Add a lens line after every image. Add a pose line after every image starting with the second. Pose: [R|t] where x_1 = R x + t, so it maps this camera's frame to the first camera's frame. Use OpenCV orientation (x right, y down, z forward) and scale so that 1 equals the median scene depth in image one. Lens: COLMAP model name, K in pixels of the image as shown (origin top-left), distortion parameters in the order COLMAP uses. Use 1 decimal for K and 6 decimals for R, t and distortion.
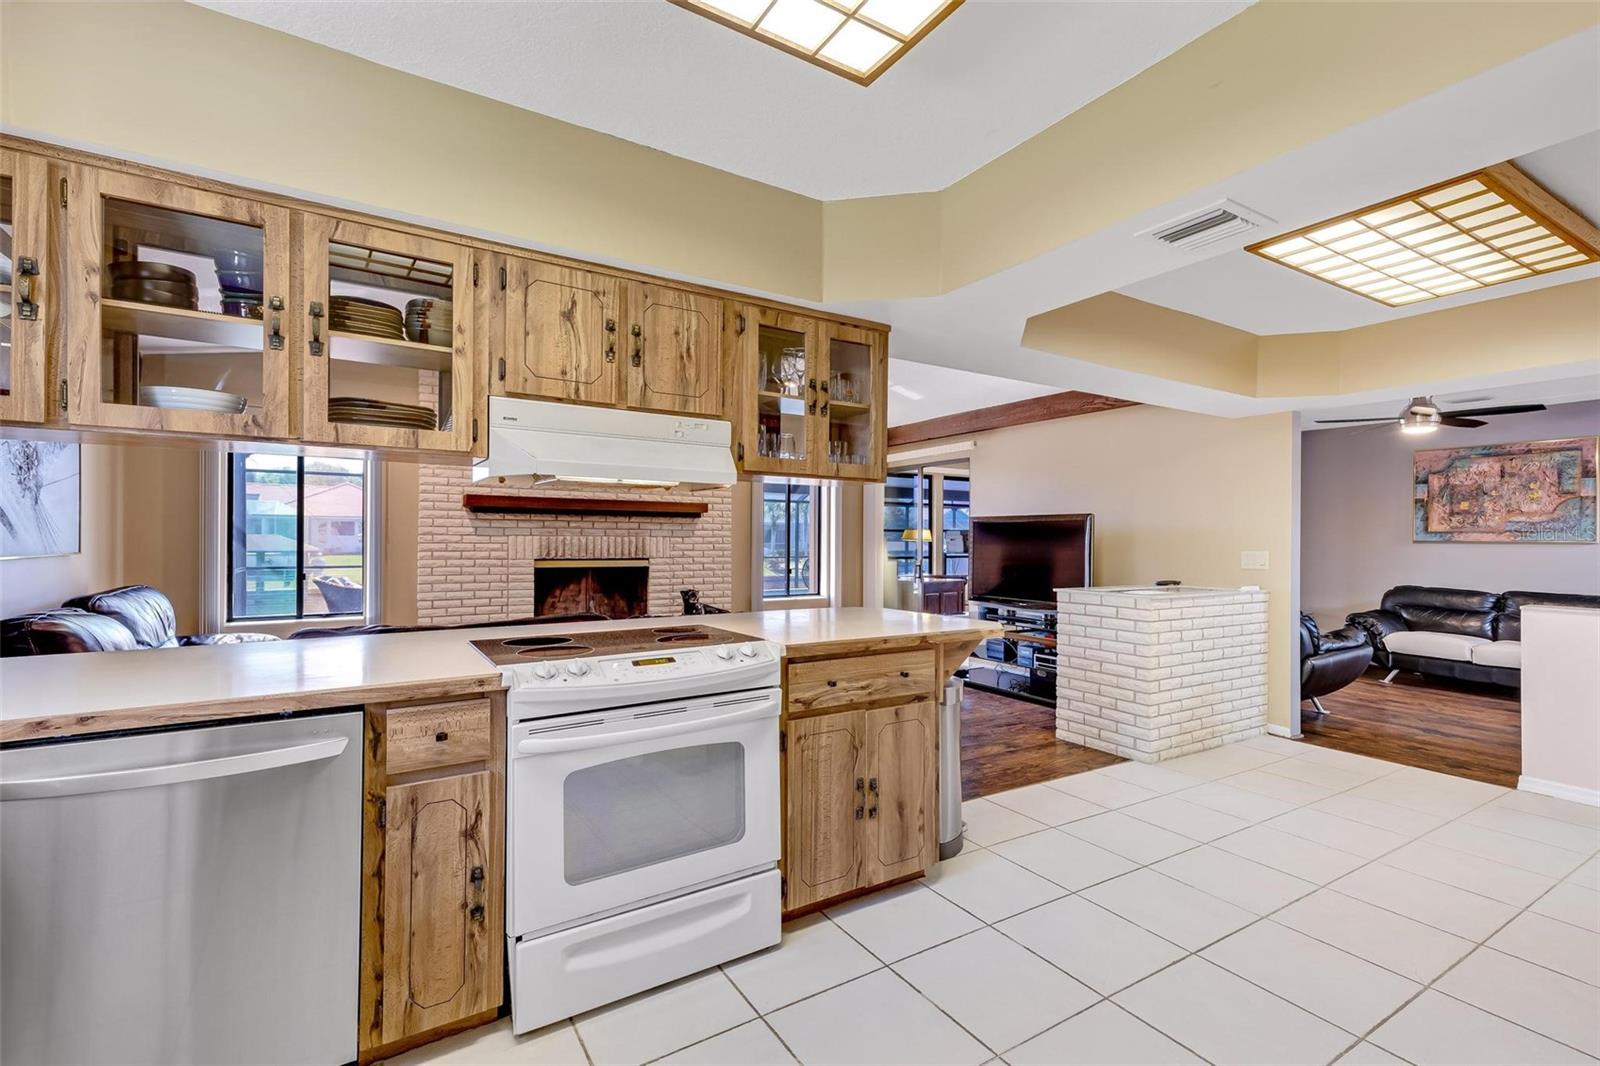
lens RADIAL K [[718.8, 0, 797.3], [0, 718.8, 536.0], [0, 0, 1]] dist [0.016024, -0.000109]
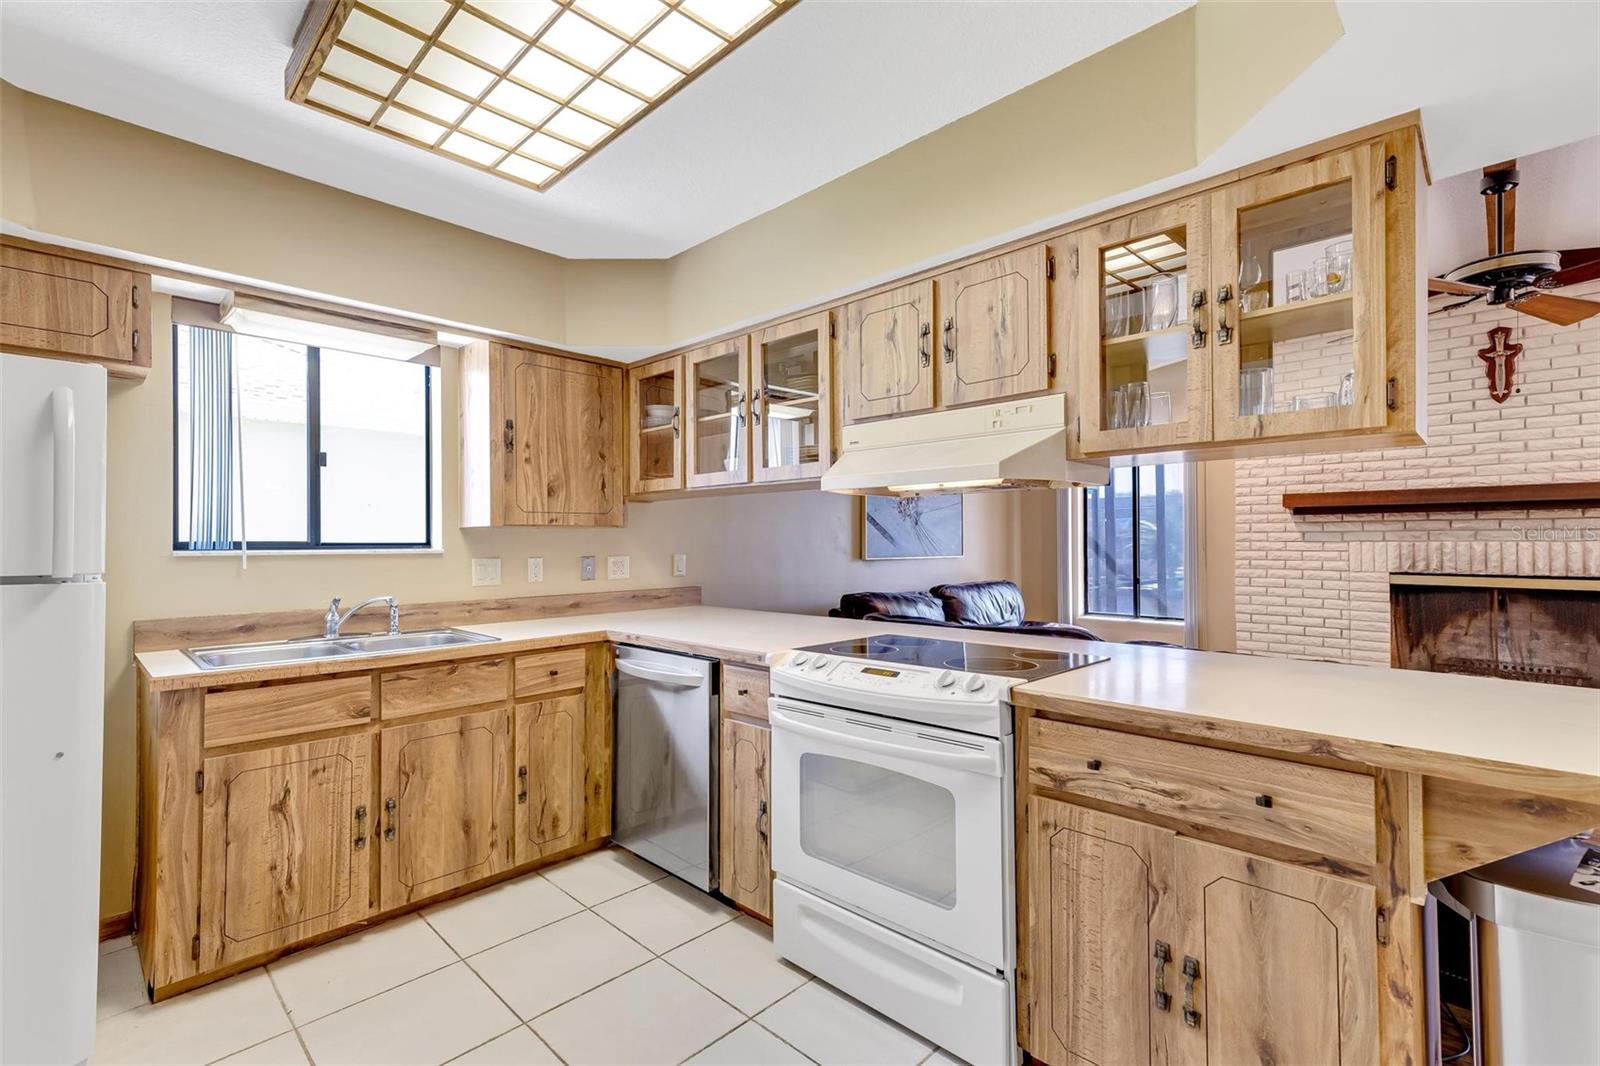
lens RADIAL K [[718.8, 0, 797.3], [0, 718.8, 536.0], [0, 0, 1]] dist [0.016024, -0.000109]
pose [[0.232186, -0.016652, -0.972529, 0.243485], [0.006757, 0.999857, -0.015507, 0.001581], [0.972648, -0.002970, 0.232265, 0.223915]]
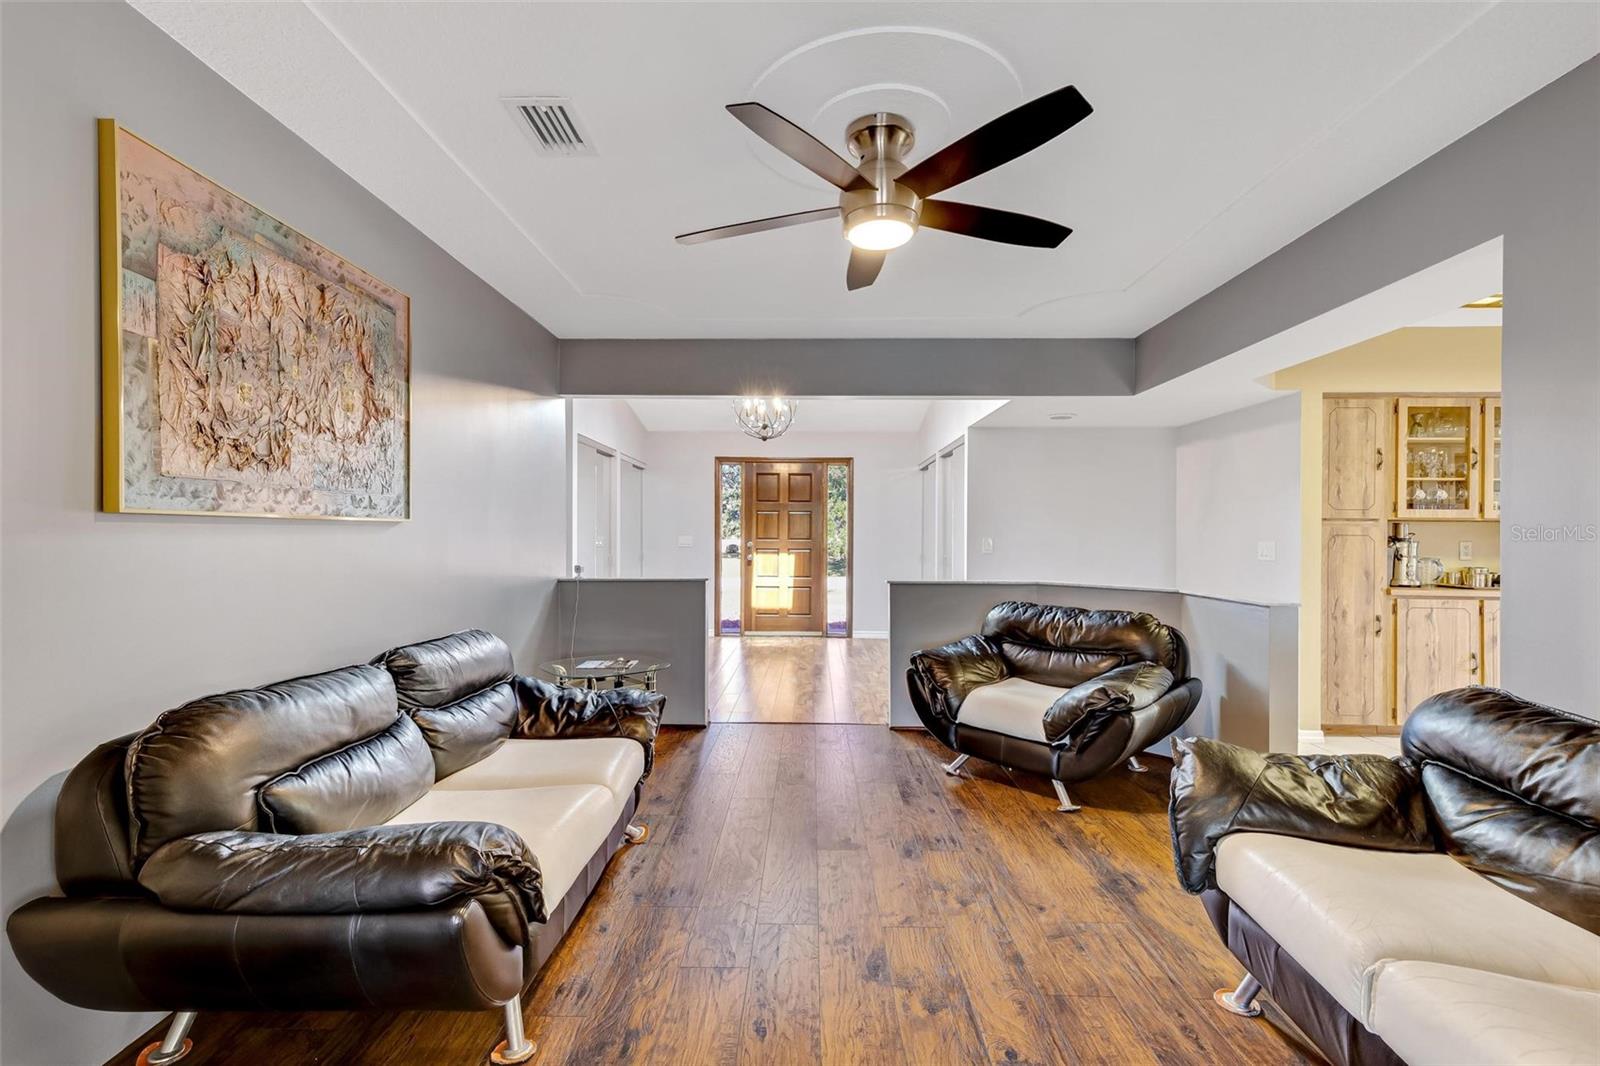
lens RADIAL K [[718.8, 0, 797.3], [0, 718.8, 536.0], [0, 0, 1]] dist [0.016024, -0.000109]
pose [[-0.832814, -0.011612, 0.553430, 0.622076], [-0.013387, 0.999910, 0.000834, 0.014579], [-0.553390, -0.006714, -0.832895, 1.237595]]
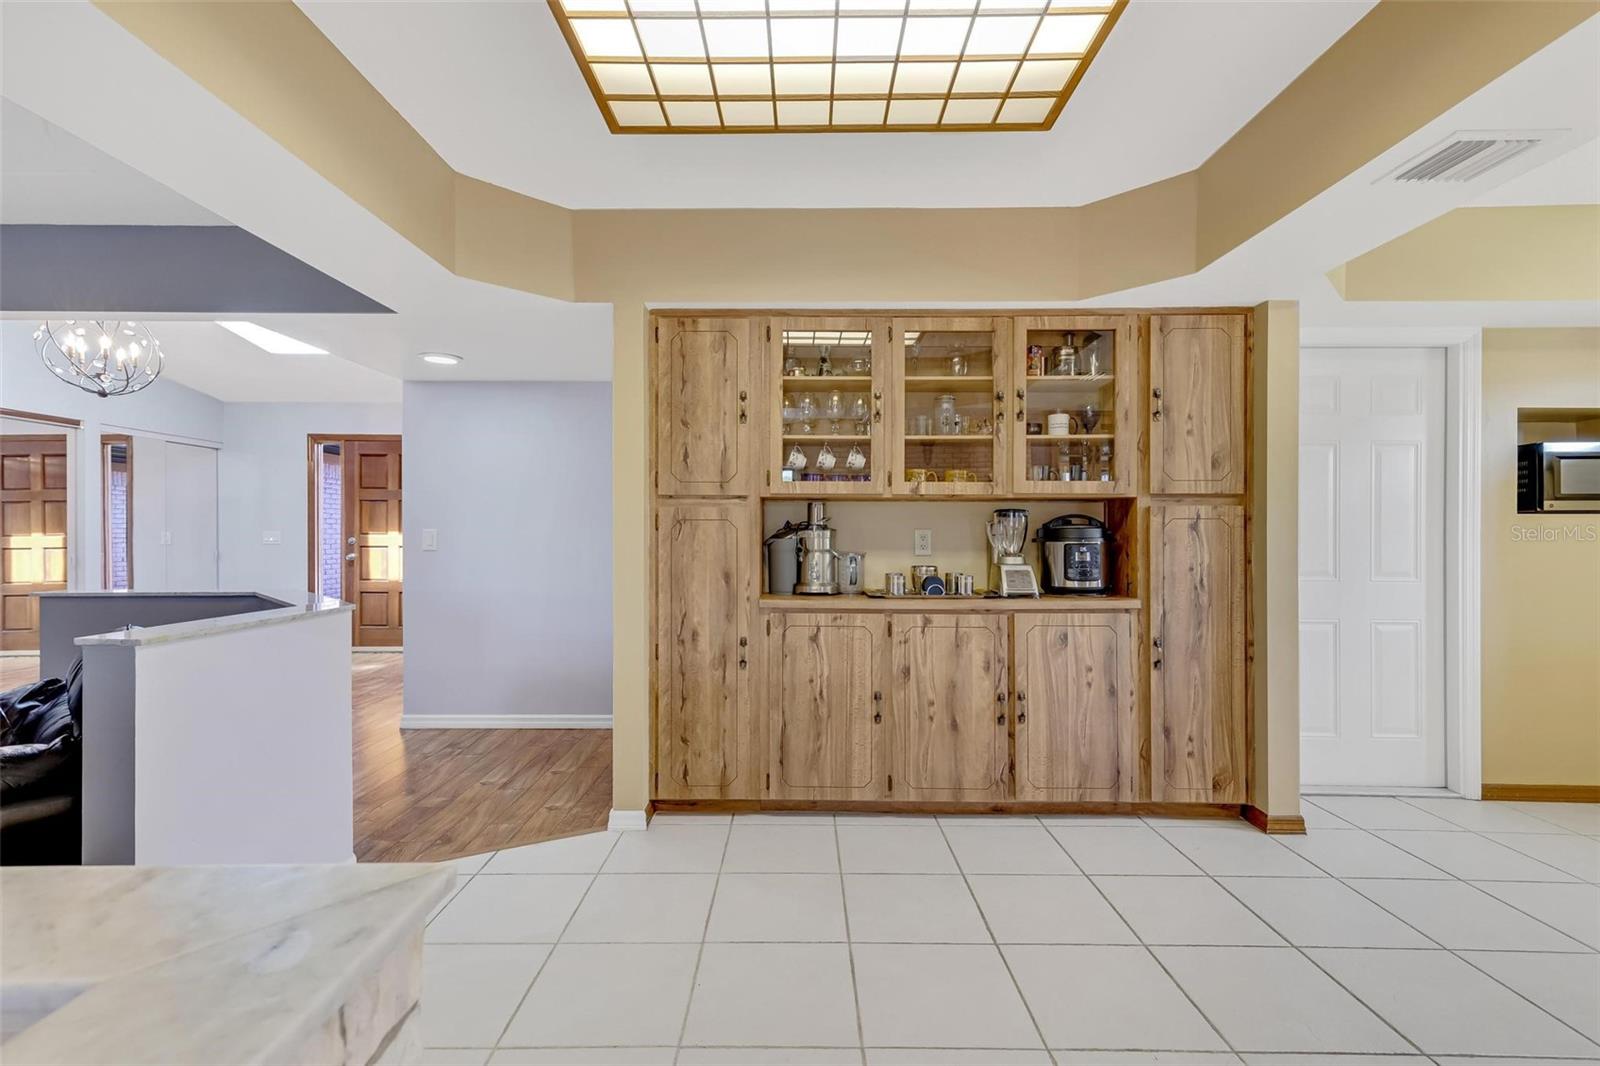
lens RADIAL K [[718.8, 0, 797.3], [0, 718.8, 536.0], [0, 0, 1]] dist [0.016024, -0.000109]
pose [[-0.841472, -0.007439, 0.540250, 0.256702], [-0.008090, 0.999967, 0.001170, 0.016942], [-0.540241, -0.003386, -0.841504, 0.718207]]
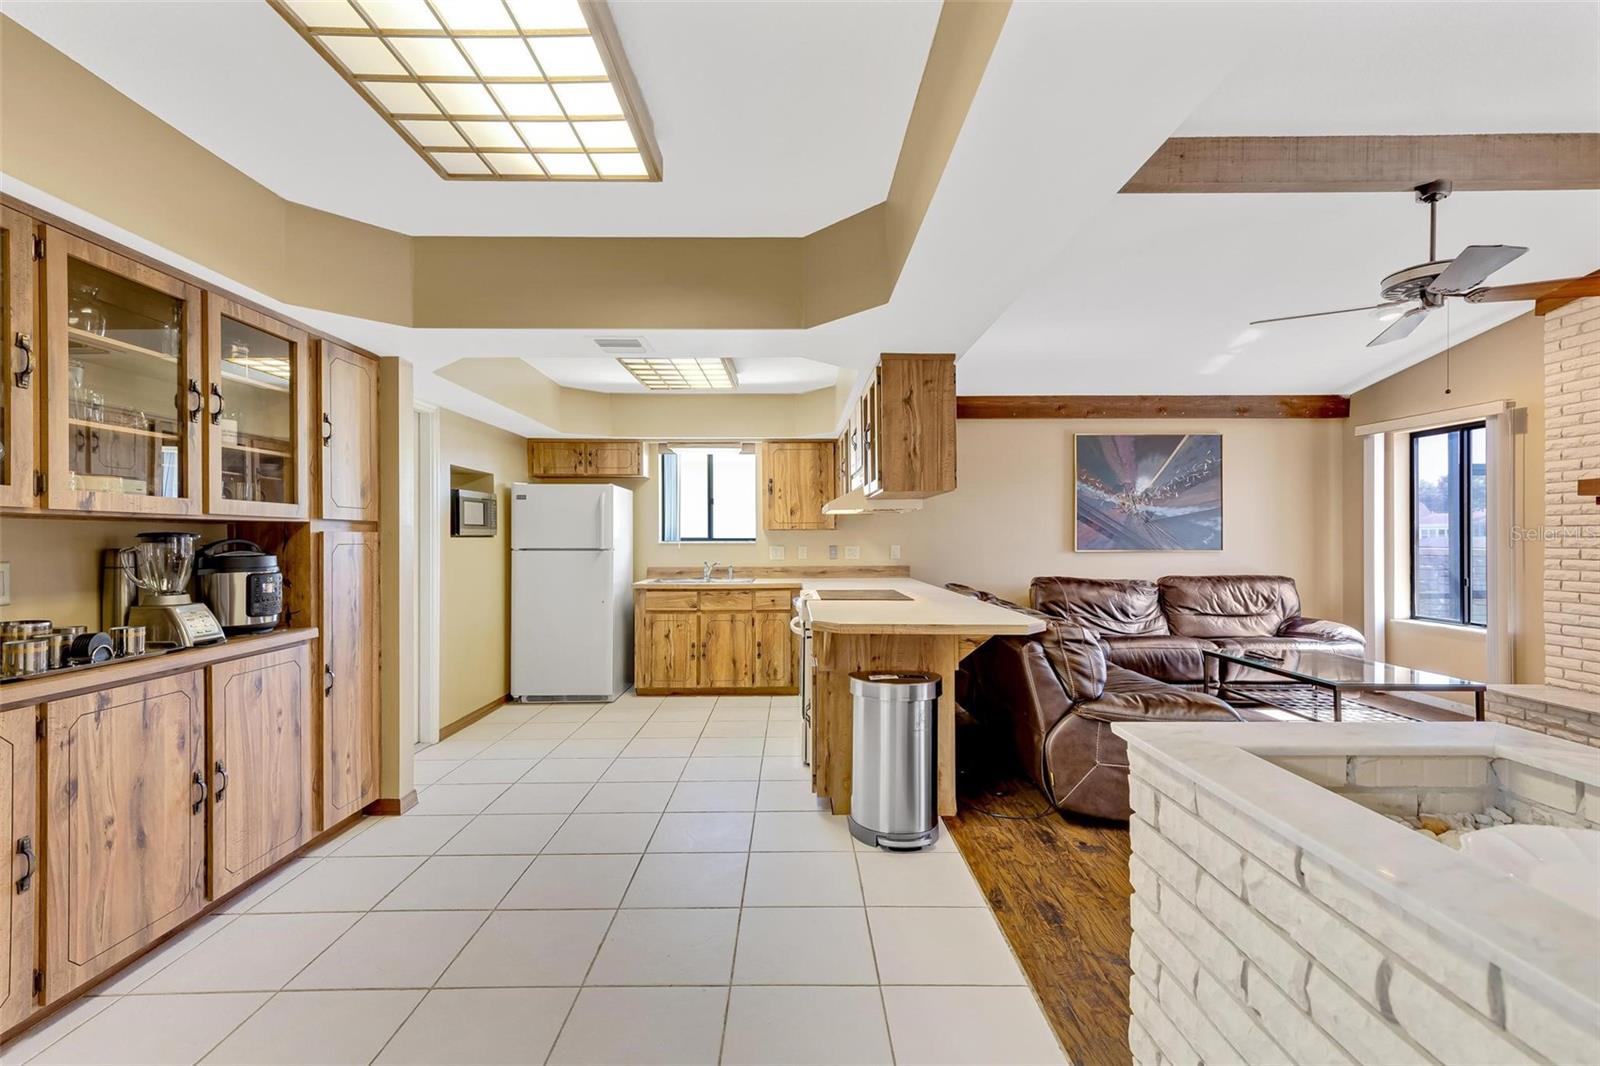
lens RADIAL K [[718.8, 0, 797.3], [0, 718.8, 536.0], [0, 0, 1]] dist [0.016024, -0.000109]
pose [[-0.527577, -0.007554, -0.849474, 0.551497], [0.001047, 0.999954, -0.009542, 0.003604], [0.849507, -0.005924, -0.527544, 0.702376]]
